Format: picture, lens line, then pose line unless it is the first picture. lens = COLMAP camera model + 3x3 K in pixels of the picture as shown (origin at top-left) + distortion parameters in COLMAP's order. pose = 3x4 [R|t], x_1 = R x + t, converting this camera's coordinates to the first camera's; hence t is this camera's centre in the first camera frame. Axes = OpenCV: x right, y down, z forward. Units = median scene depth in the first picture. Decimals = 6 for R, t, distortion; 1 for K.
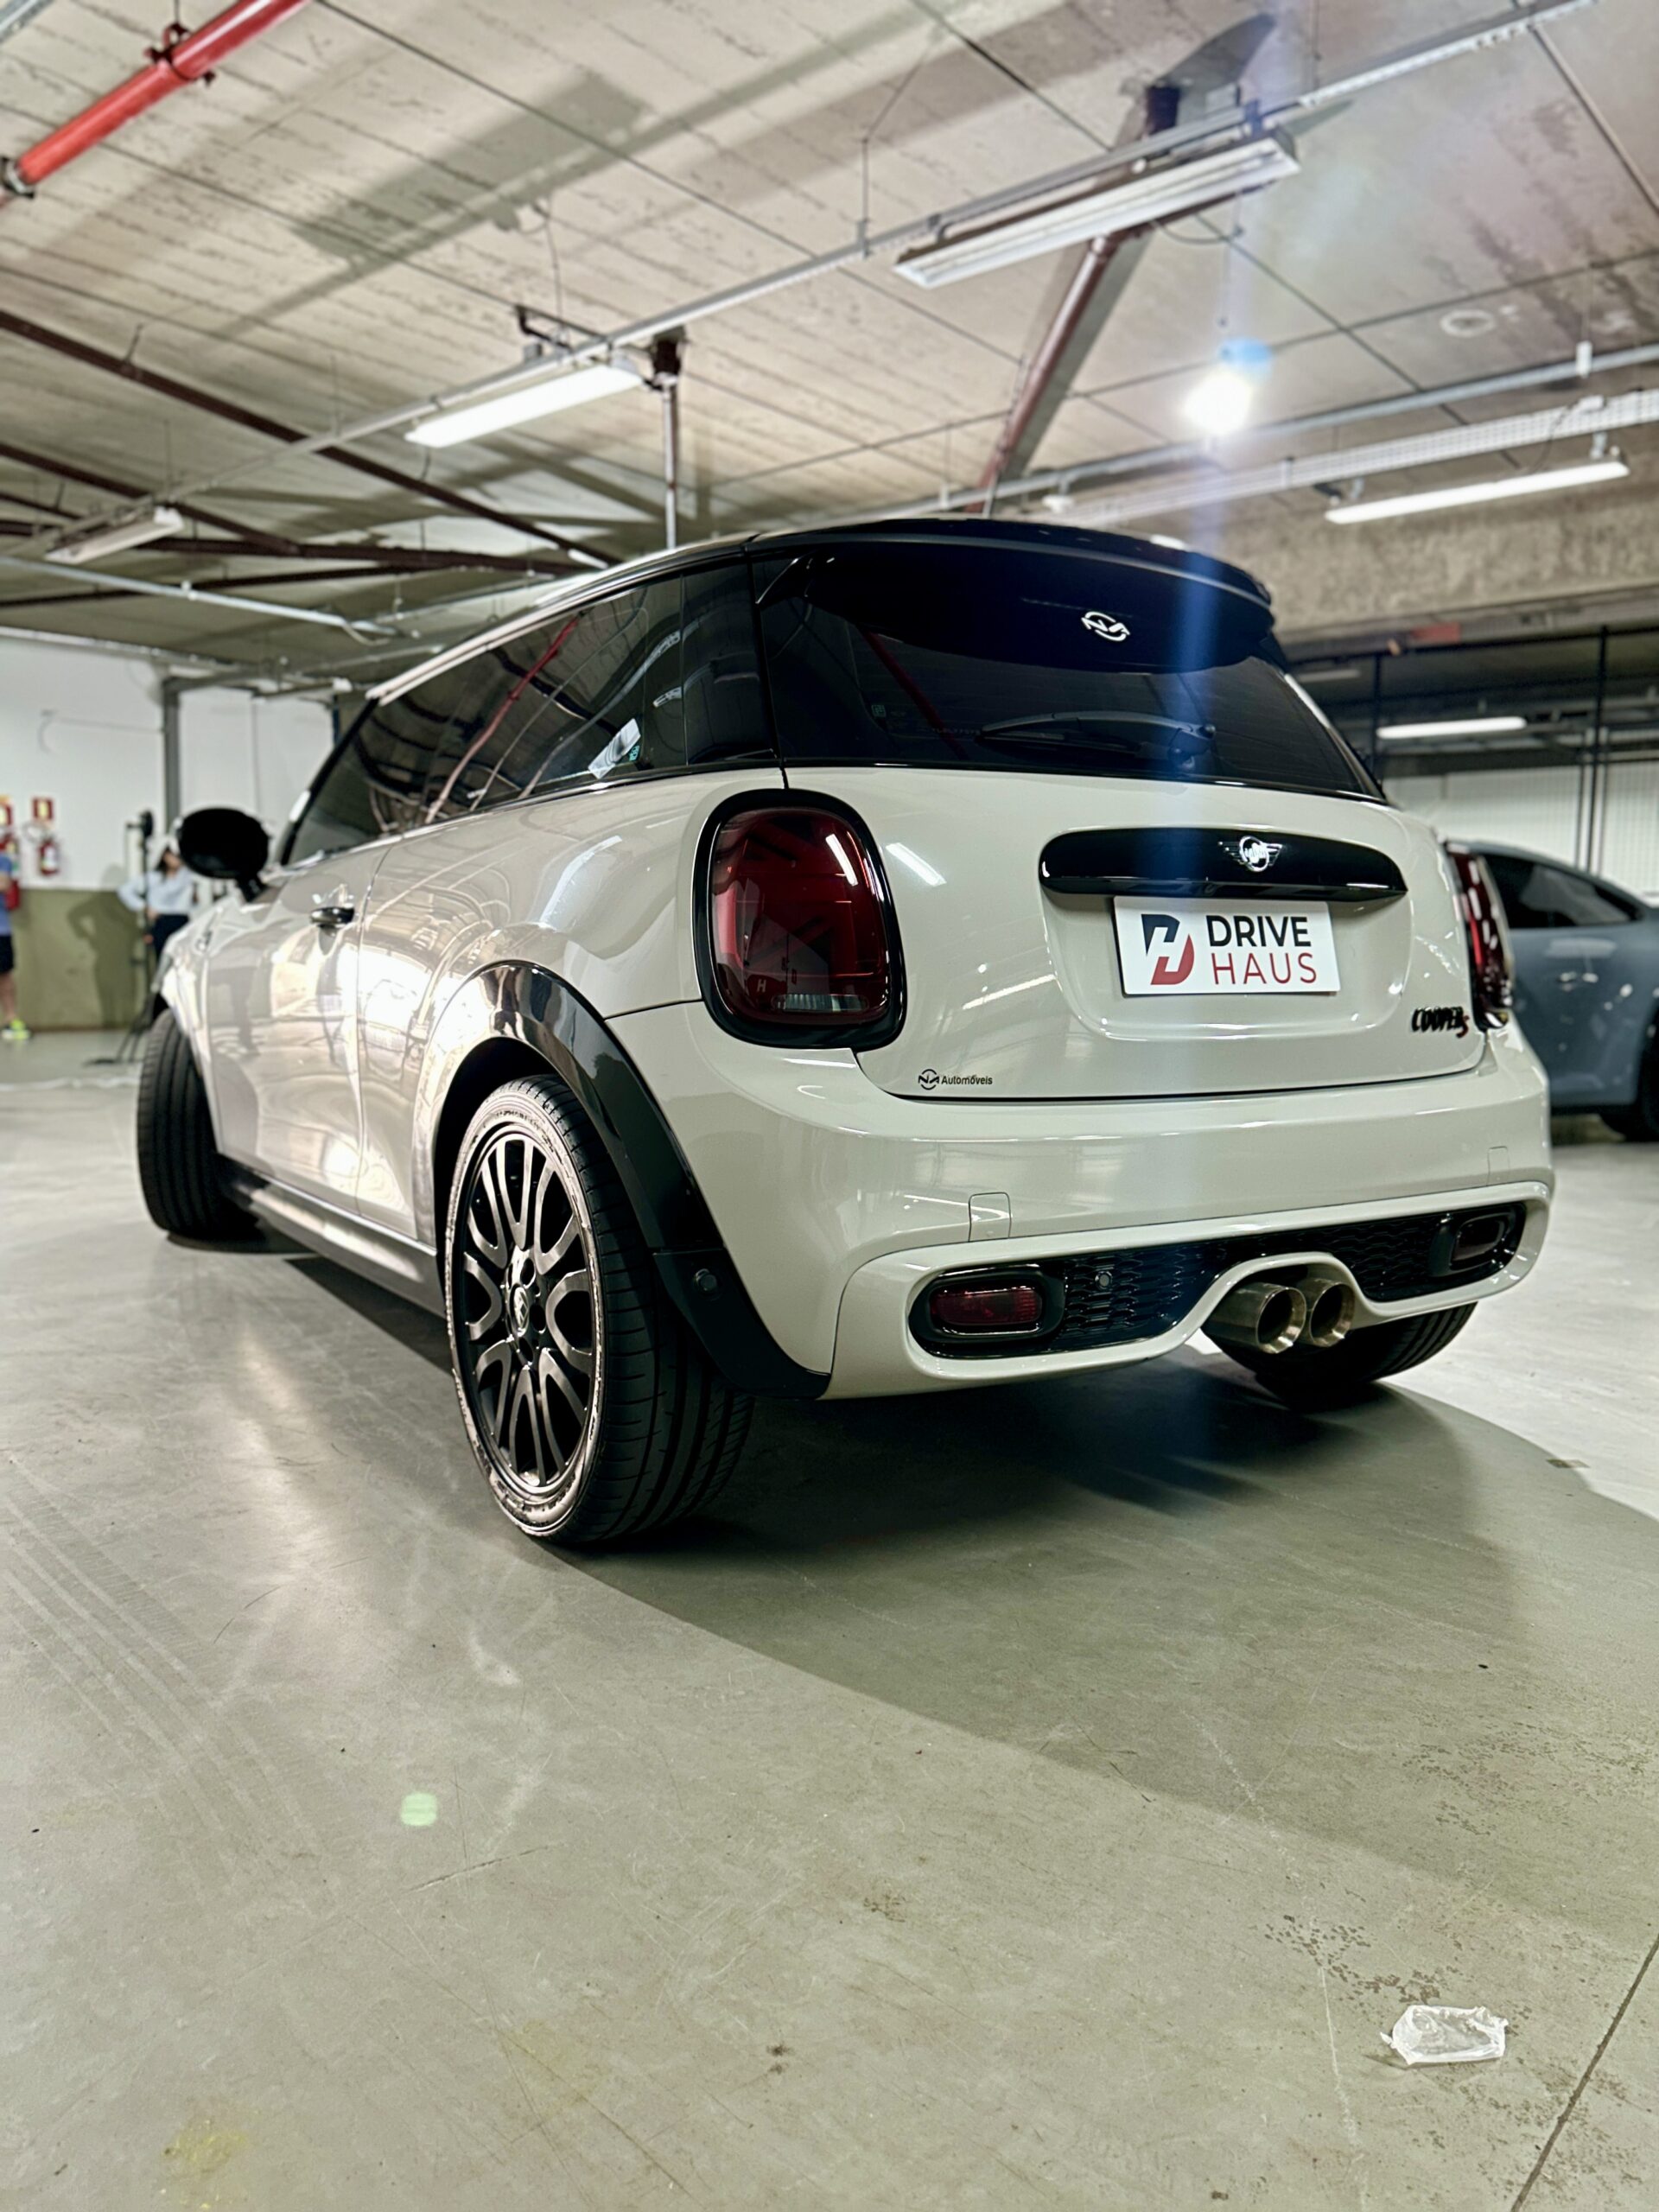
lens RADIAL K [[1631.2, 0, 829.5], [0, 1631.2, 1106.0], [0, 0, 1]] dist [0.015428, 0.001612]
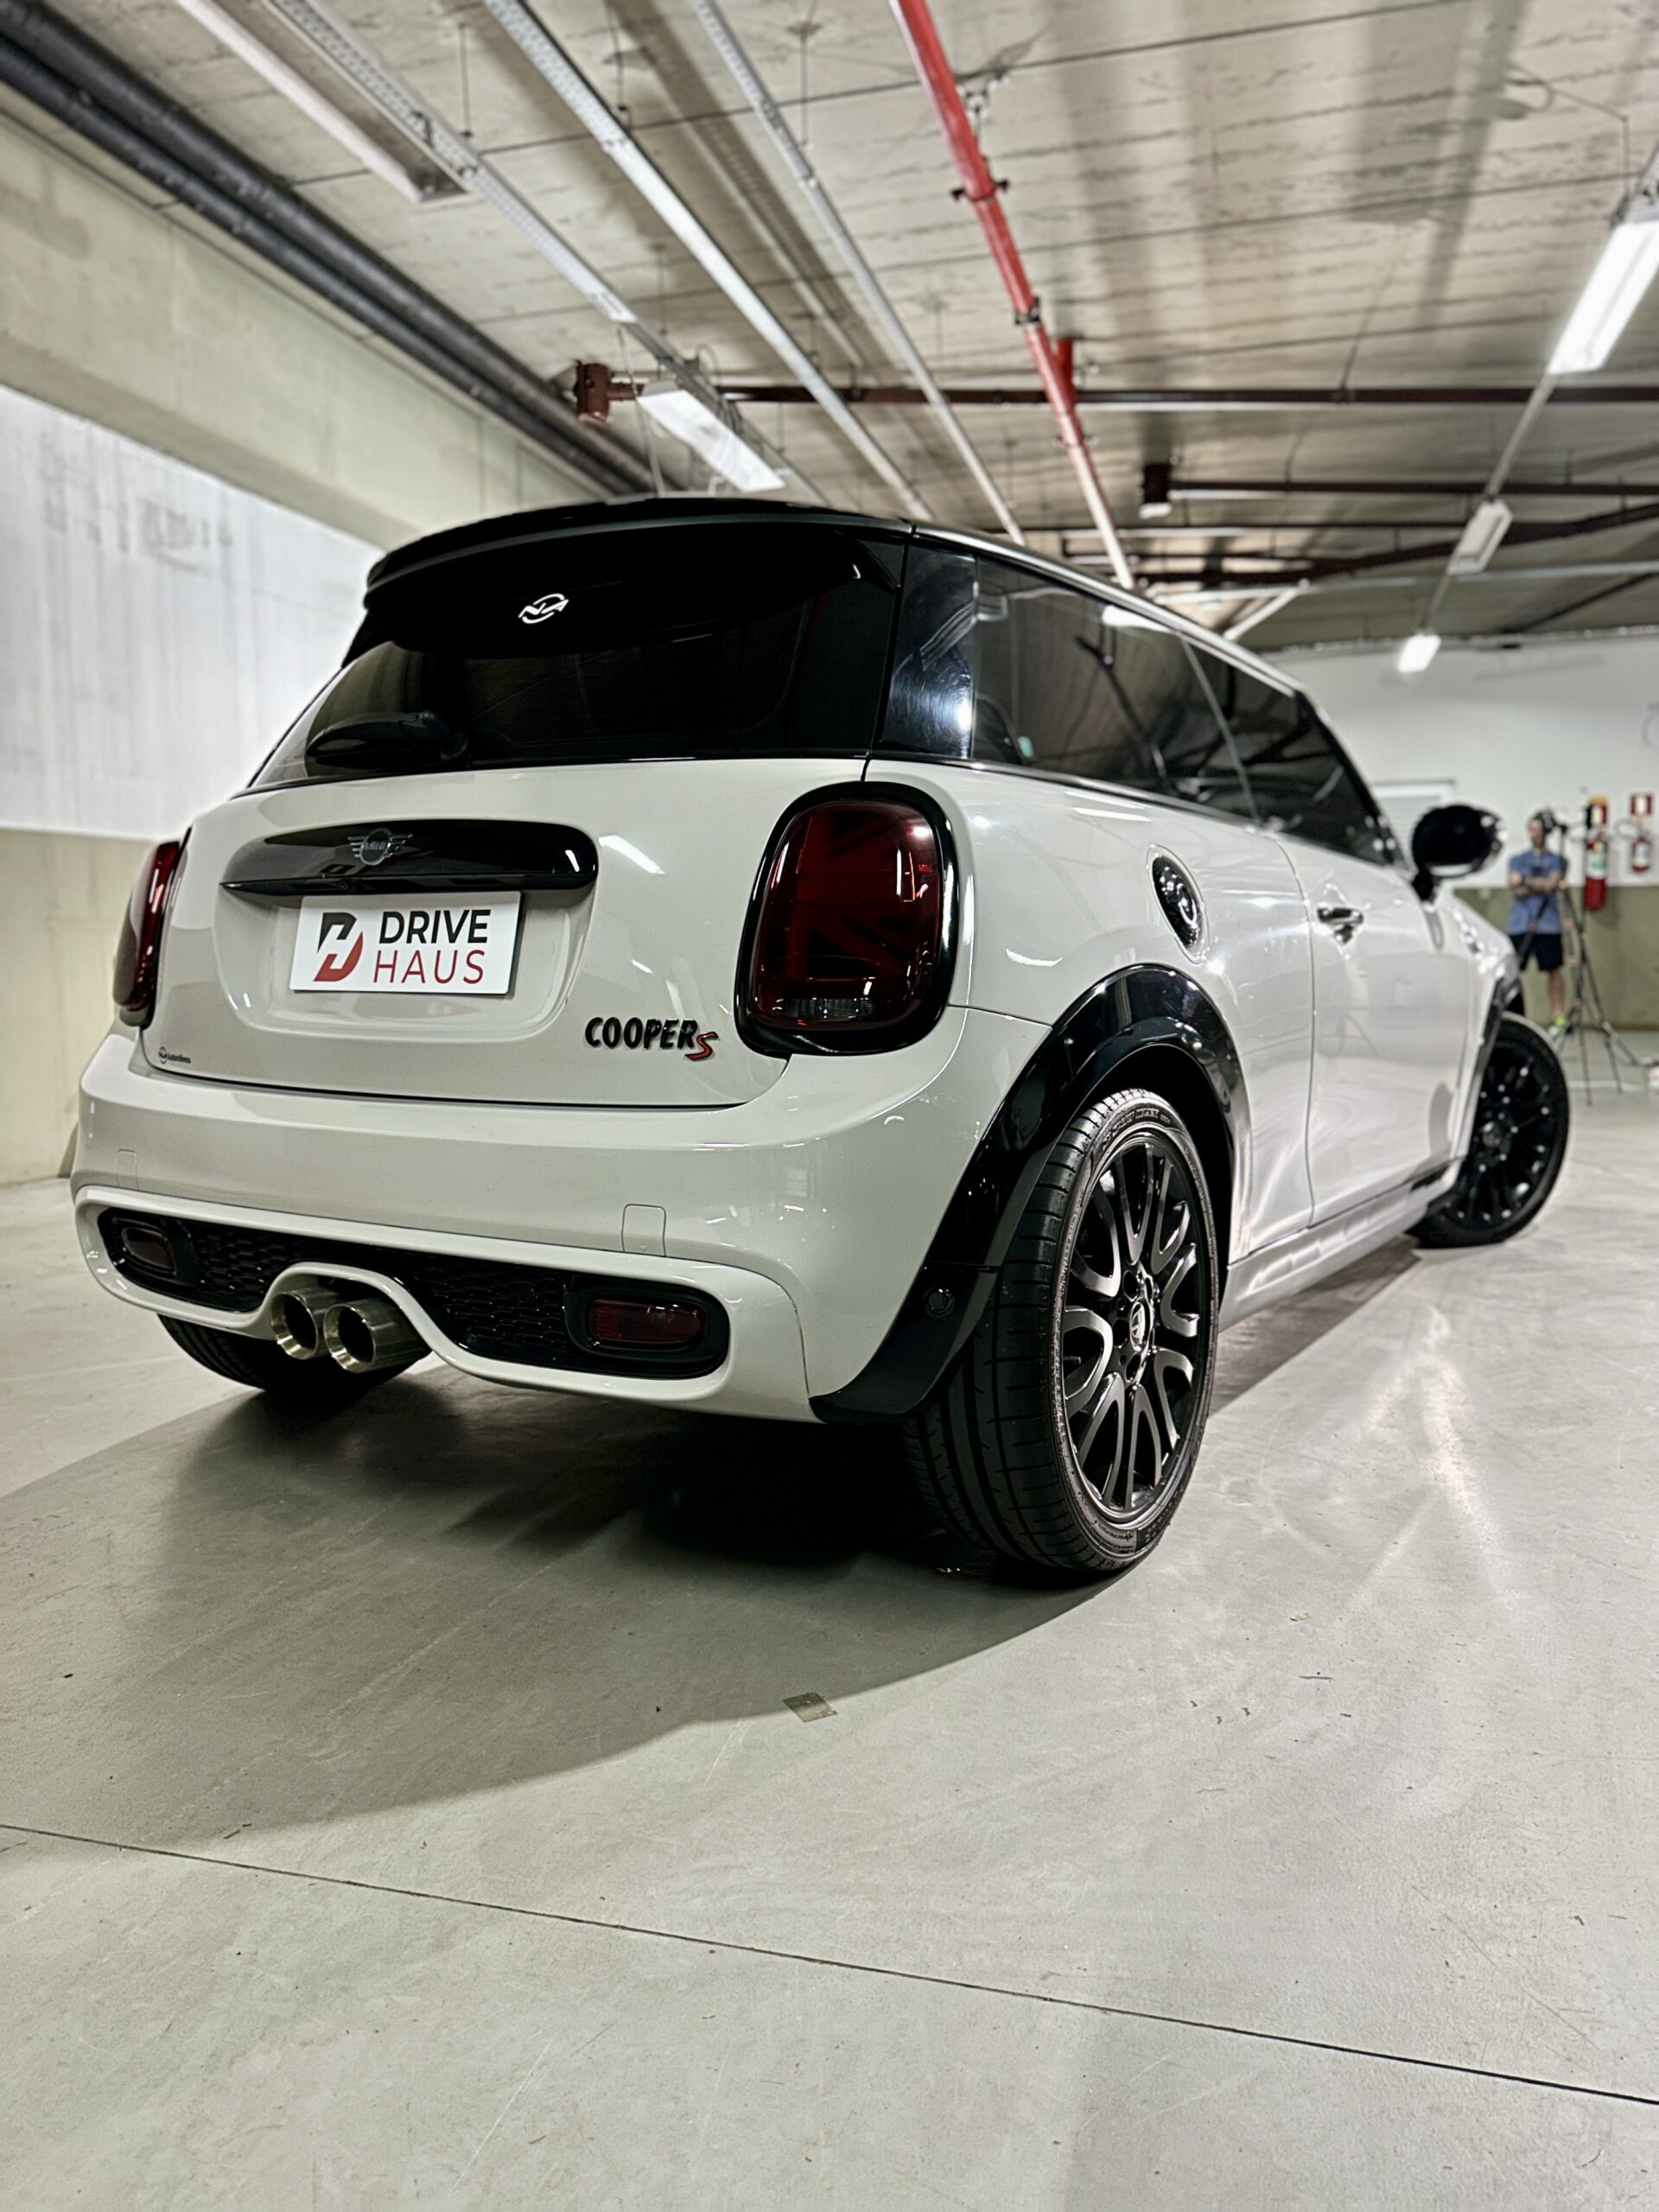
lens RADIAL K [[1631.2, 0, 829.5], [0, 1631.2, 1106.0], [0, 0, 1]] dist [0.015428, 0.001612]
pose [[0.406808, 0.084911, -0.909559, 1.189074], [-0.083950, 0.994932, 0.055333, -0.074616], [0.909648, 0.053848, 0.411875, 0.814315]]
